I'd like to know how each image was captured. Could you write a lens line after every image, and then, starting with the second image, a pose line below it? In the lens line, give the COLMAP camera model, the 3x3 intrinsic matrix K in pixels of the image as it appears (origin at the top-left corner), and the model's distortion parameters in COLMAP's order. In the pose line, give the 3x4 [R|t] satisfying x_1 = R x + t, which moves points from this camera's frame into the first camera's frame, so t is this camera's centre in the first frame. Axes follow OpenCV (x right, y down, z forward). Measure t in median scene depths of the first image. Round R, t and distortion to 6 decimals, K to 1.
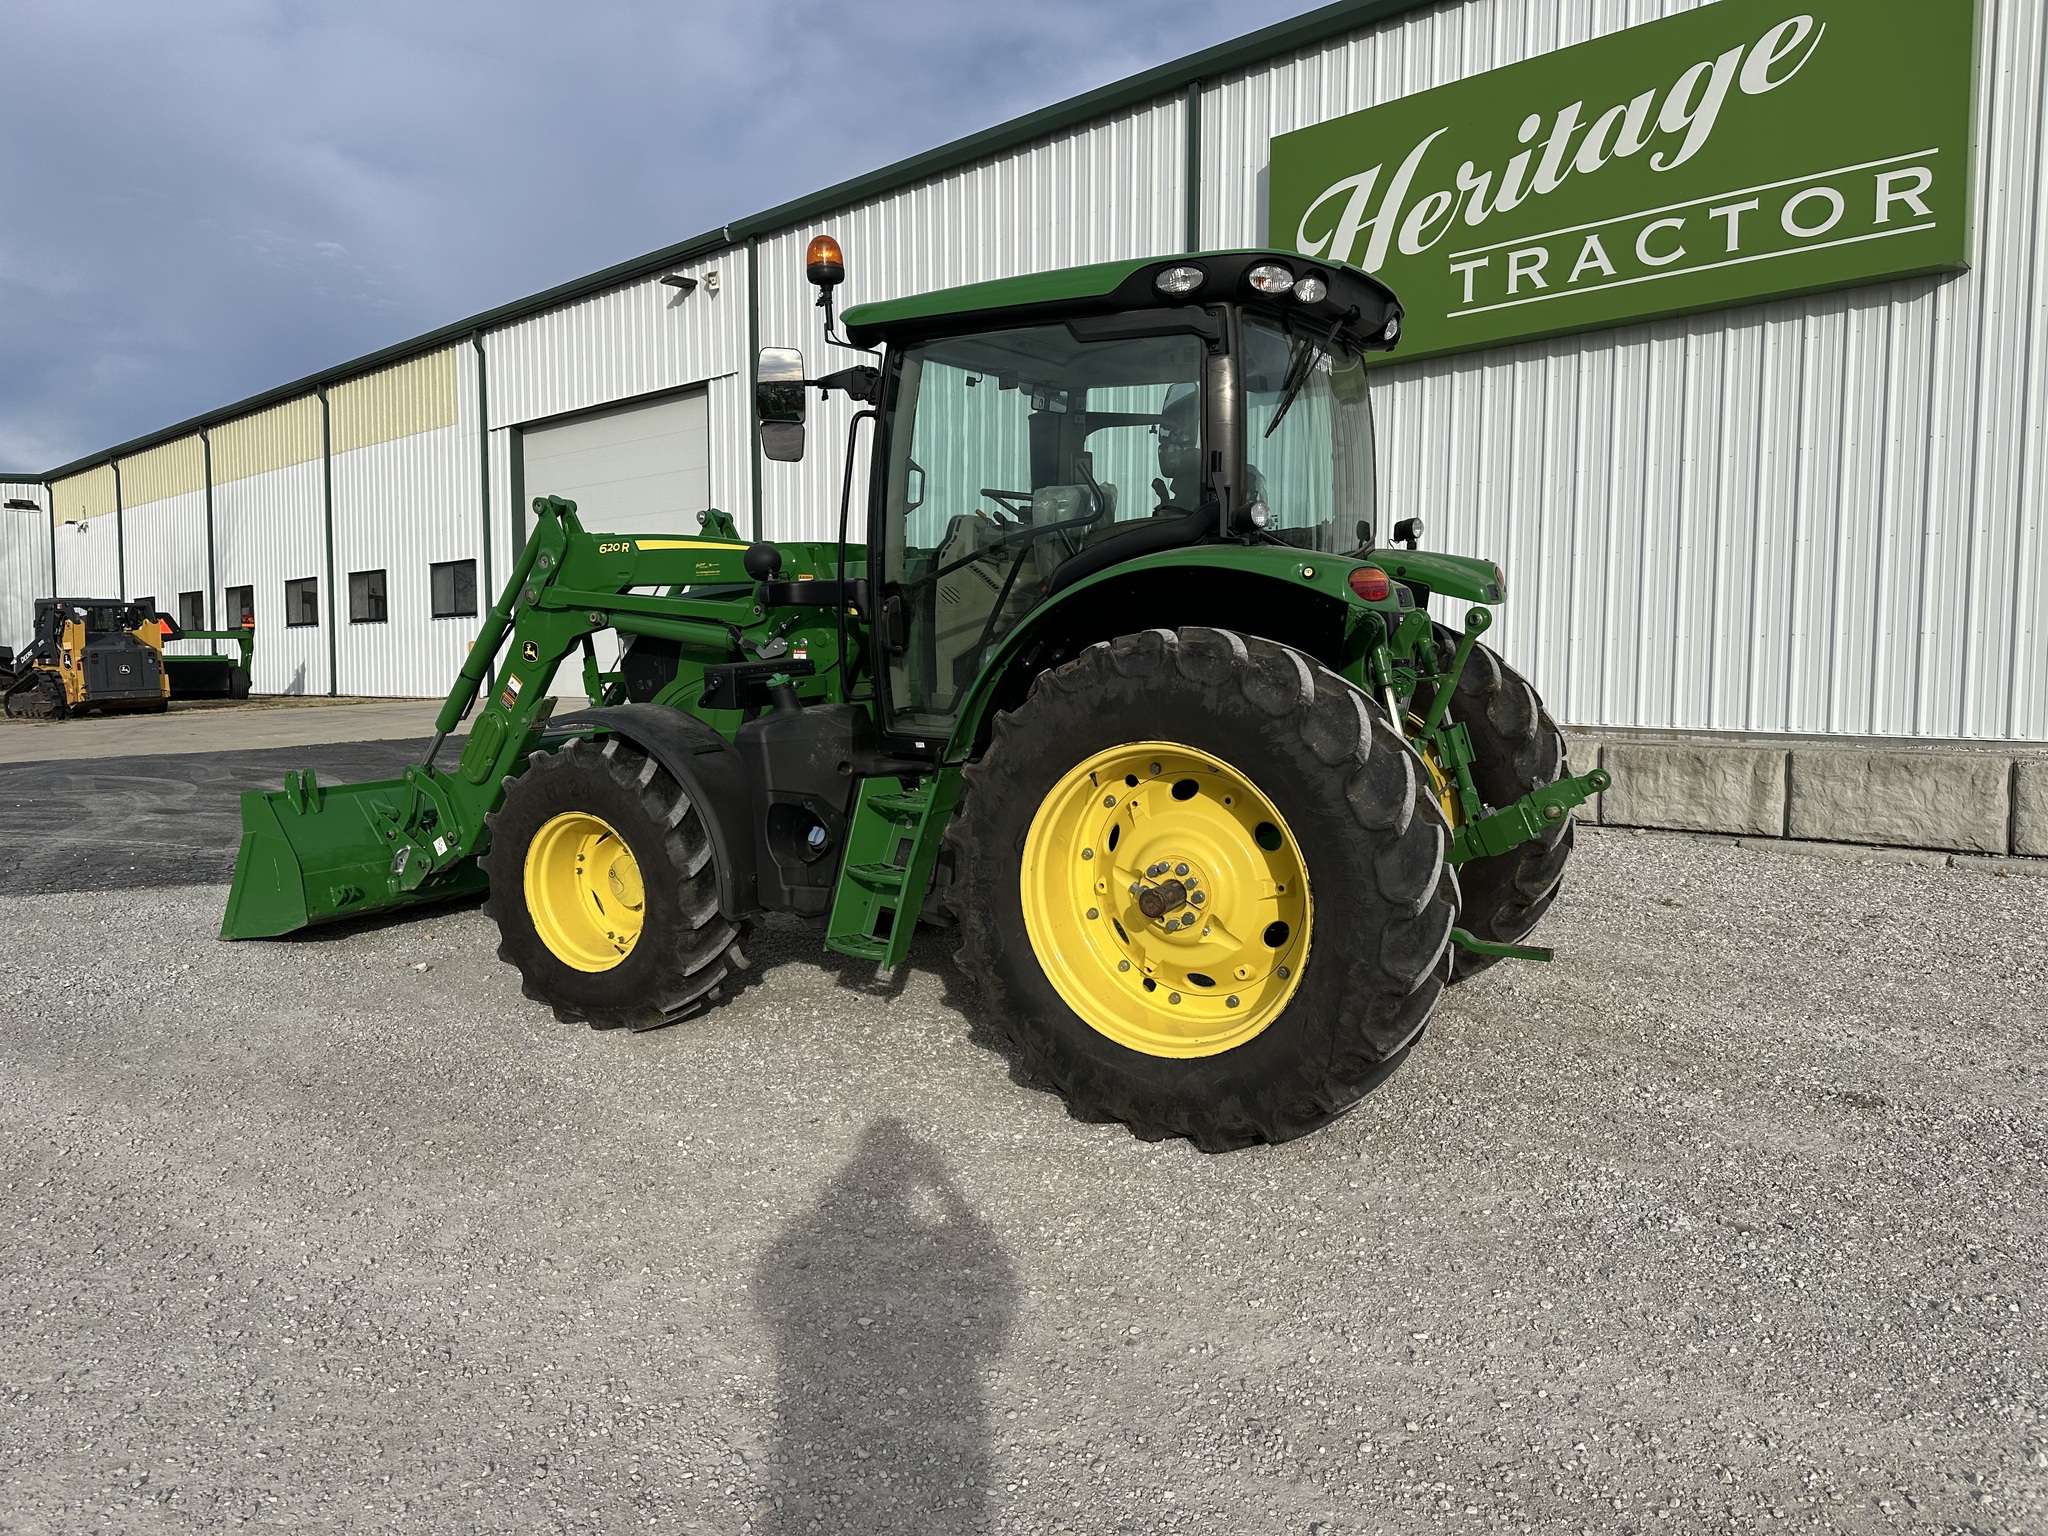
lens RADIAL K [[1440.0, 0, 1030.1], [0, 1440.0, 784.7], [0, 0, 1]] dist [0.039623, -0.048988]
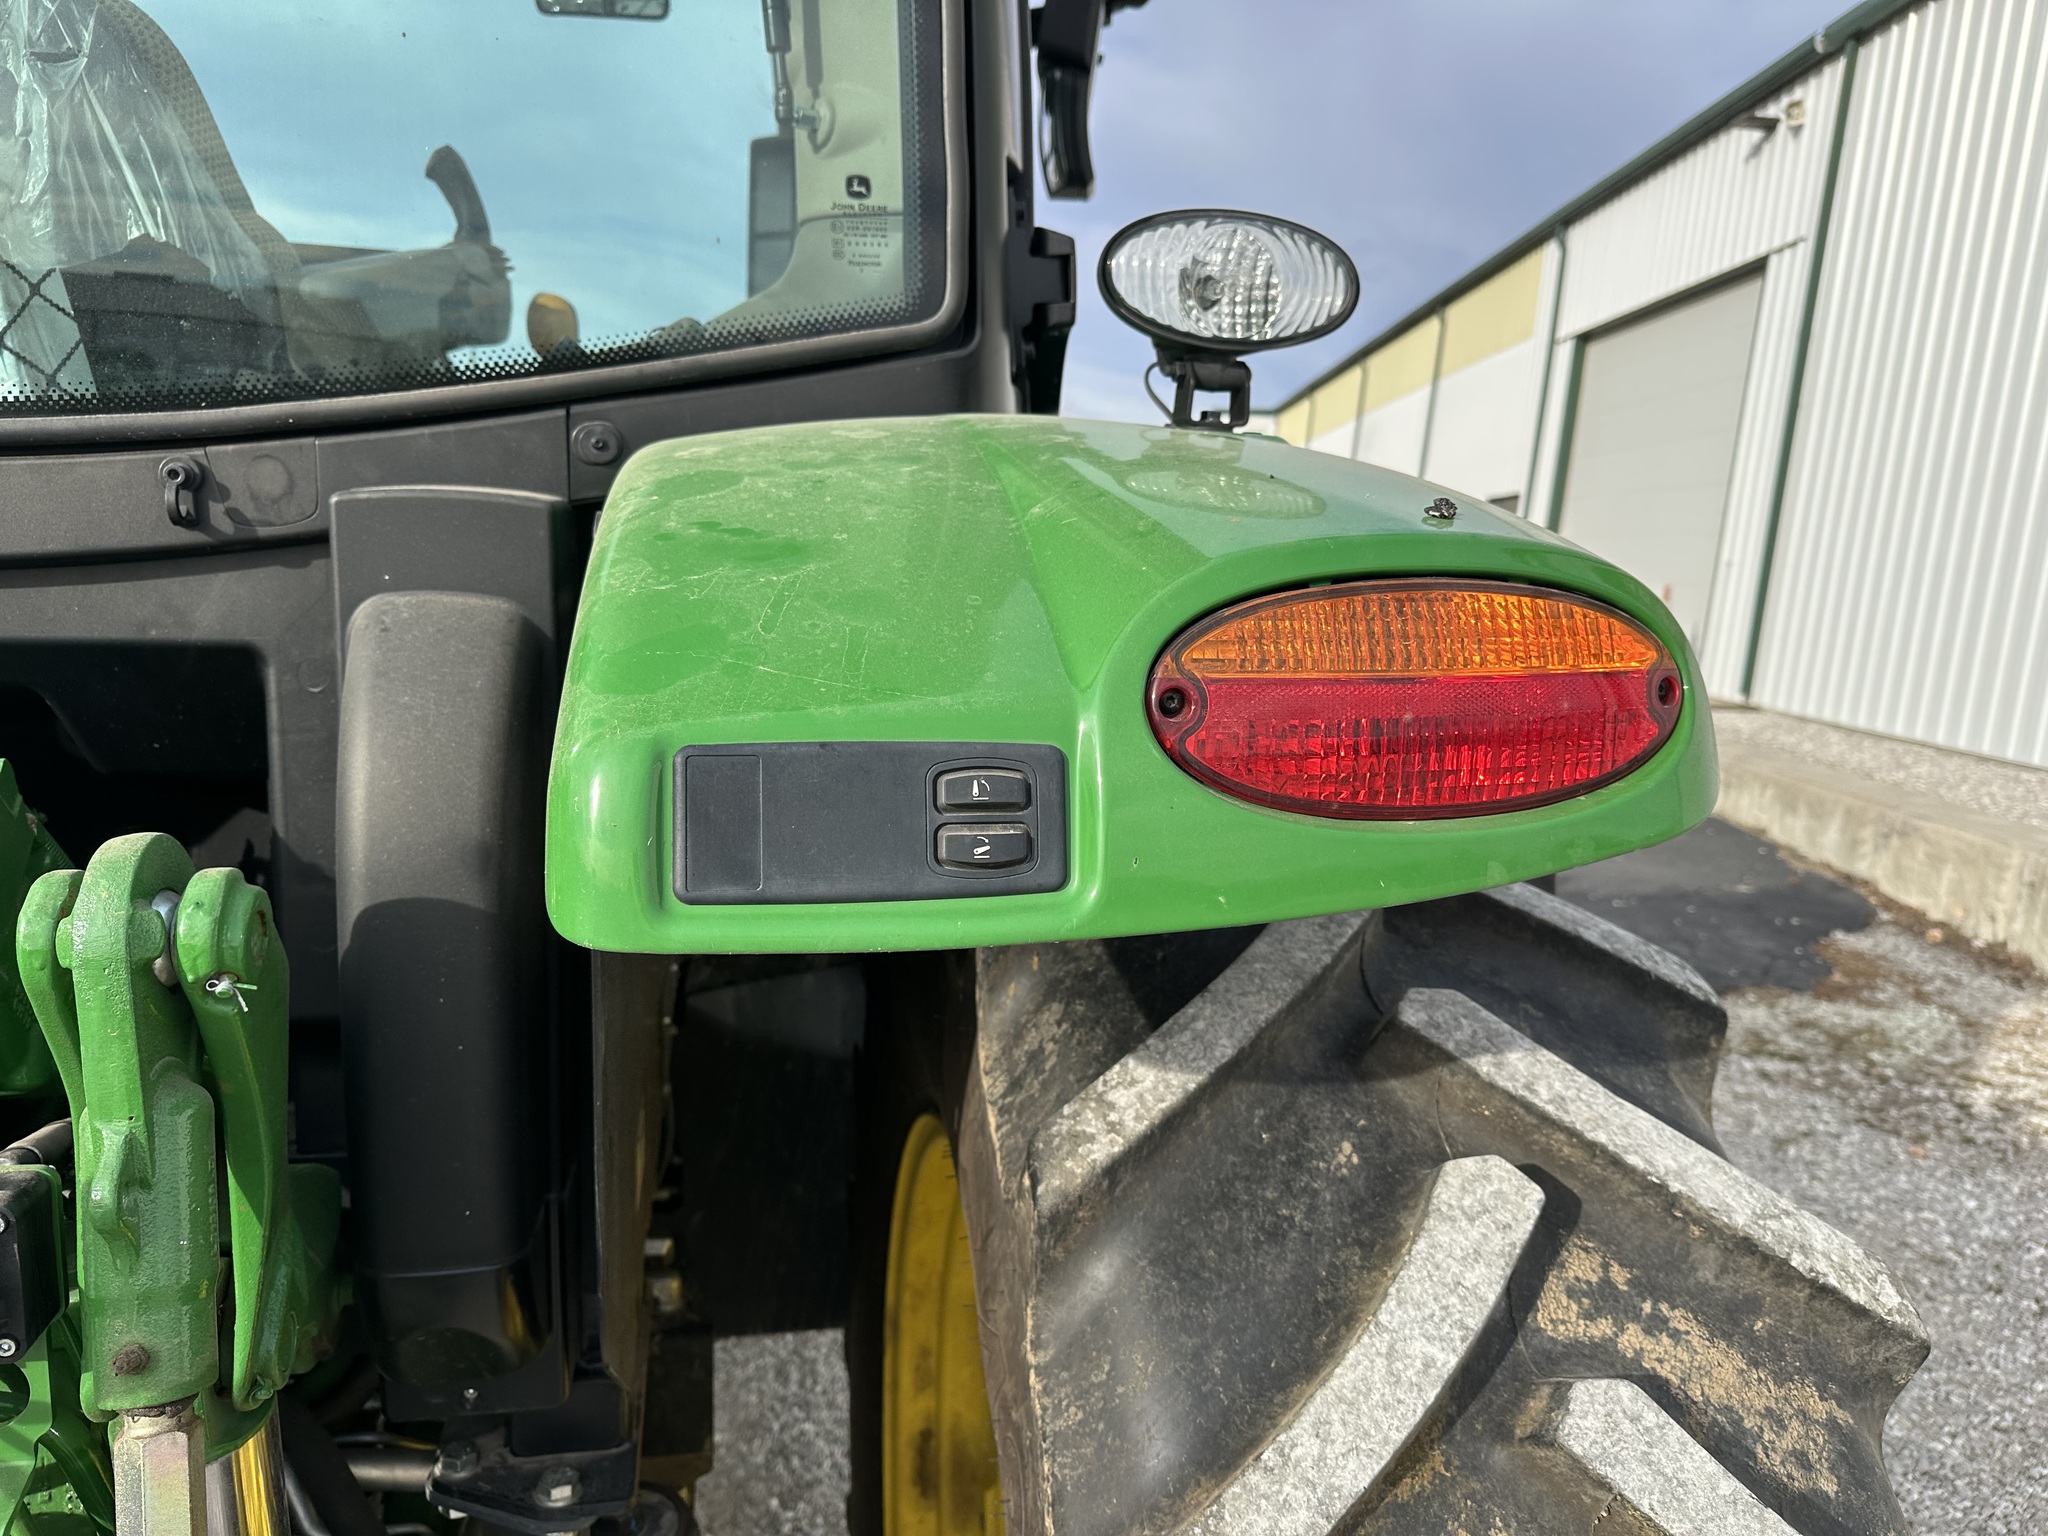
lens RADIAL K [[1440.0, 0, 1043.8], [0, 1440.0, 760.5], [0, 0, 1]] dist [0.039623, -0.048988]
pose [[0.672667, 0.170236, -0.720096, 0.193488], [-0.152760, 0.984160, 0.089964, -0.072228], [0.724005, 0.049486, 0.688017, 0.459554]]
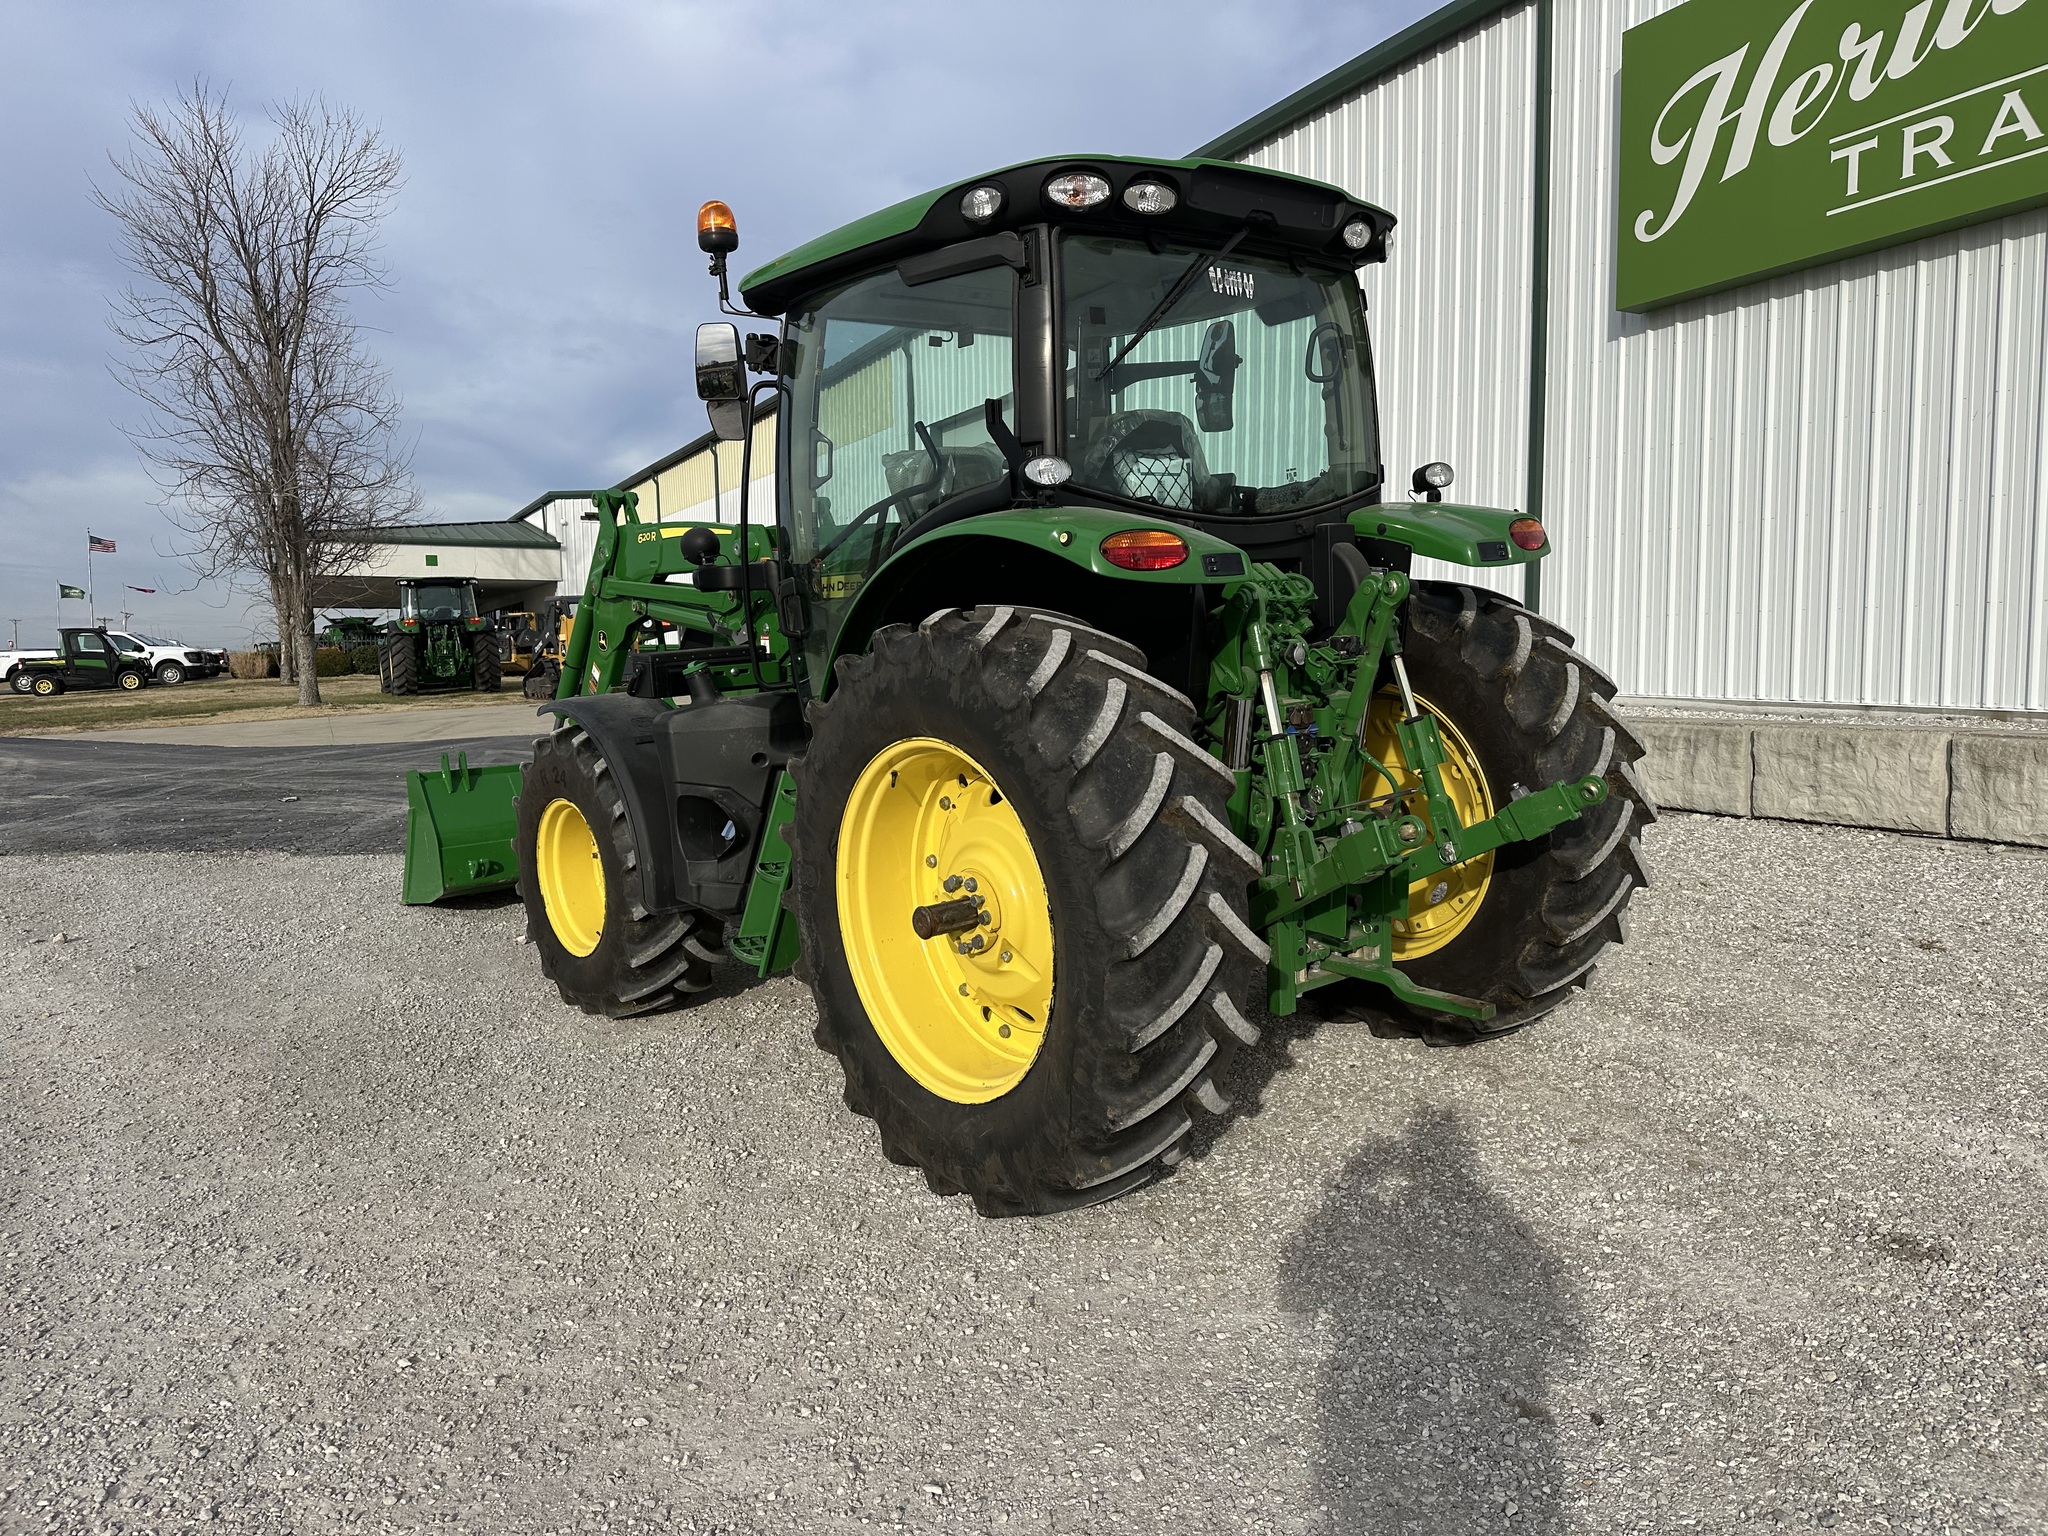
lens RADIAL K [[1440.0, 0, 1034.7], [0, 1440.0, 770.5], [0, 0, 1]] dist [0.039623, -0.048988]
pose [[0.940303, 0.016633, -0.339932, 0.173527], [-0.014831, 0.999859, 0.007898, -0.007021], [0.340015, -0.002385, 0.940417, 0.078689]]
